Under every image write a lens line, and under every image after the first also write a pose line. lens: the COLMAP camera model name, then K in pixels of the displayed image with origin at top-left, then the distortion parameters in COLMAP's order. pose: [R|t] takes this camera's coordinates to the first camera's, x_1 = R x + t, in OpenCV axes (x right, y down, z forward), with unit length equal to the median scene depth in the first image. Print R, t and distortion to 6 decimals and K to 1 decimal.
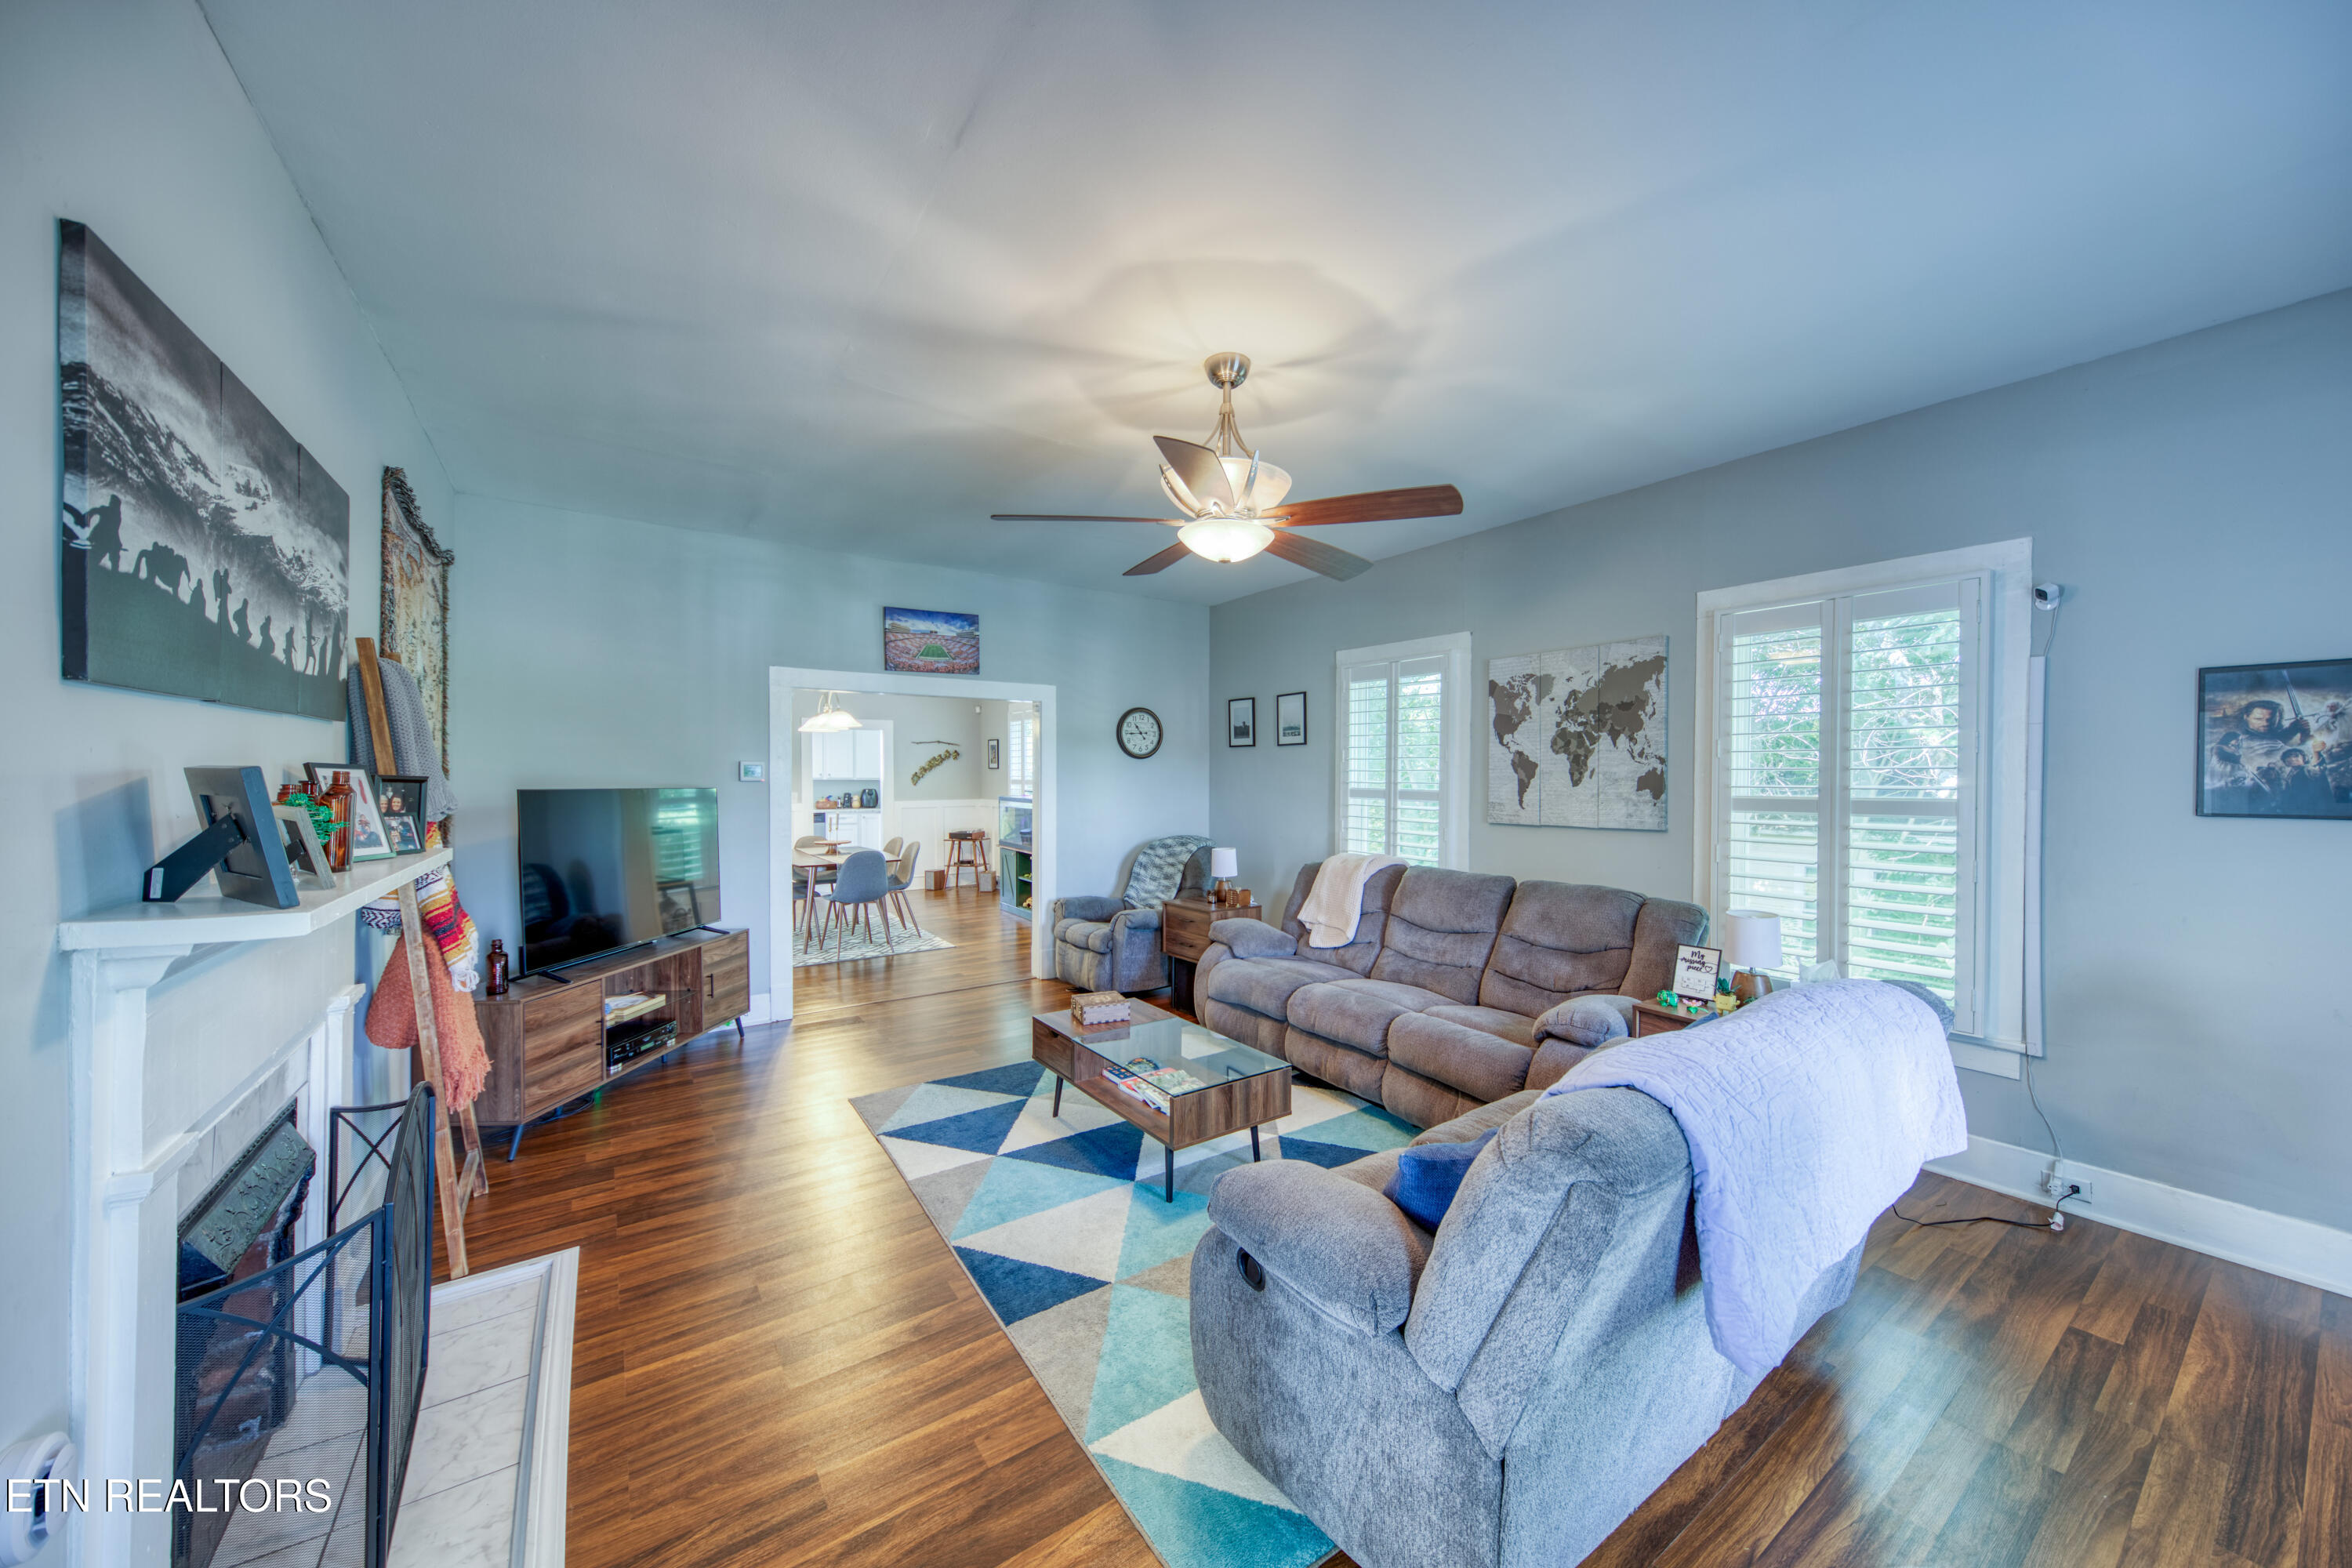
lens RADIAL K [[810.2, 0, 1221.6], [0, 810.2, 777.7], [0, 0, 1]] dist [0.000329, -0.000072]
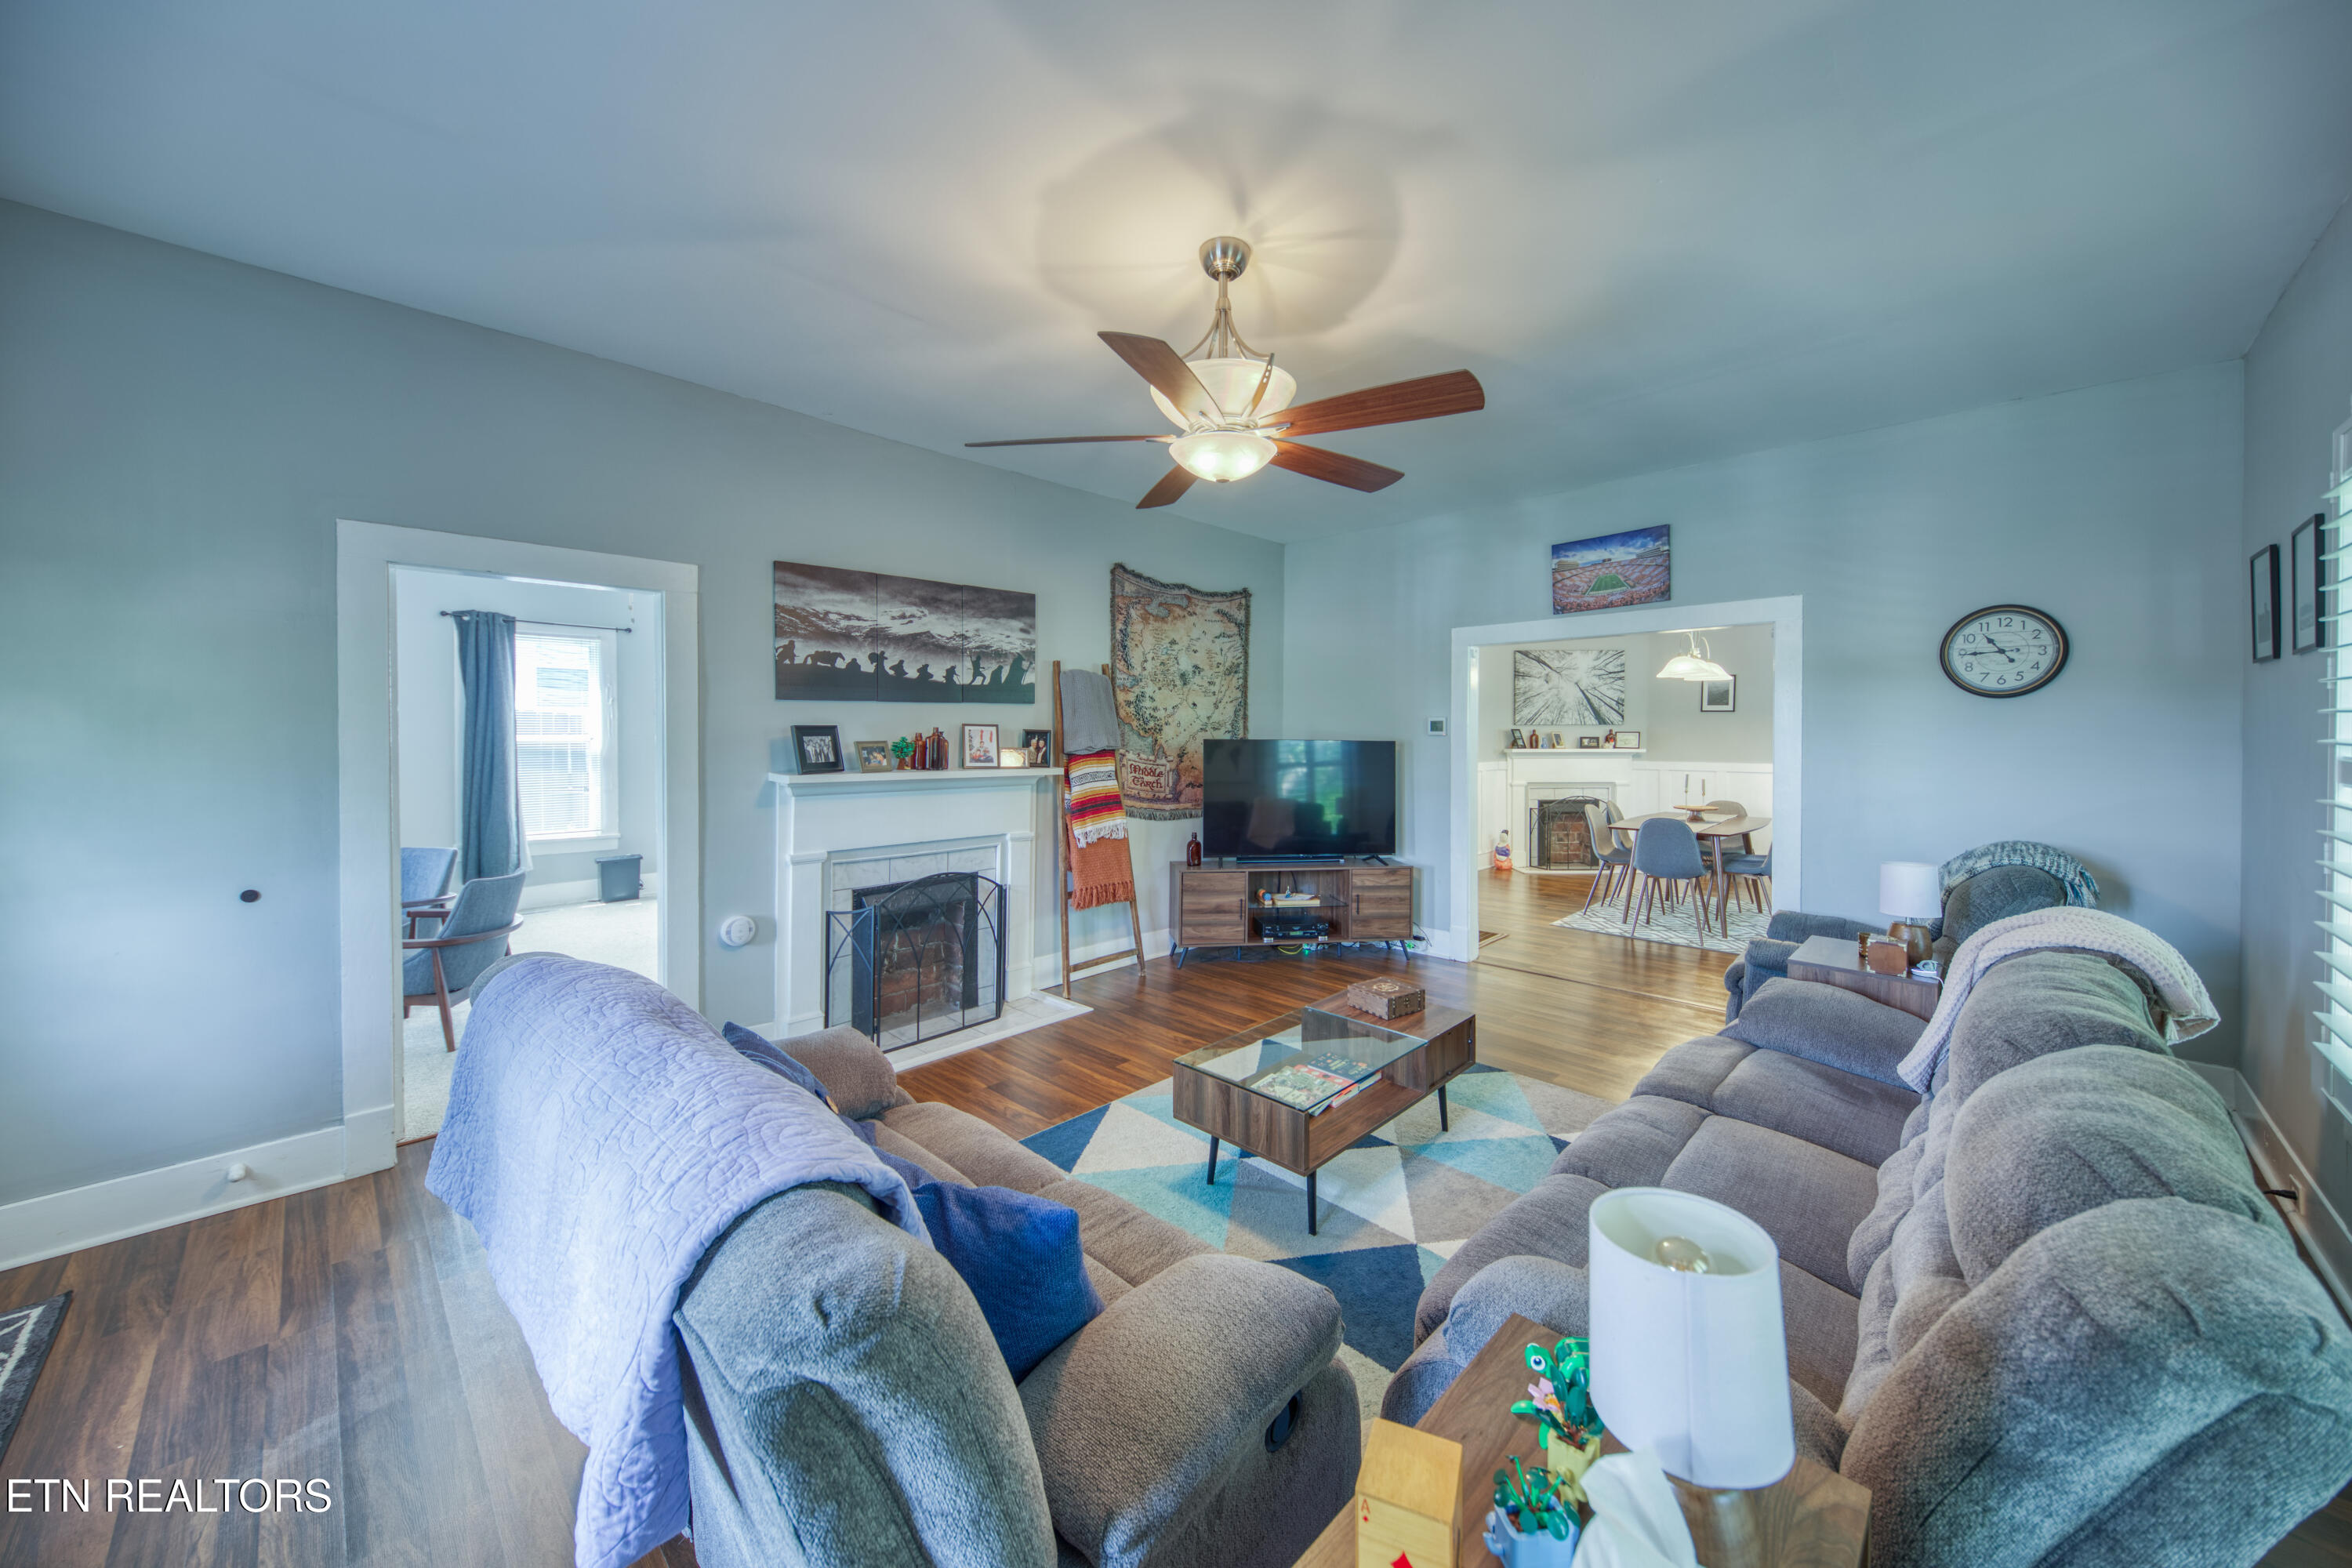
lens RADIAL K [[866.6, 0, 1176.2], [0, 866.6, 738.3], [0, 0, 1]] dist [-0.000384, -0.000065]
pose [[0.159031, 0.003489, -0.987267, 0.645265], [-0.001685, 0.999993, 0.003263, 0.005851], [0.987272, 0.001144, 0.159036, 0.567611]]
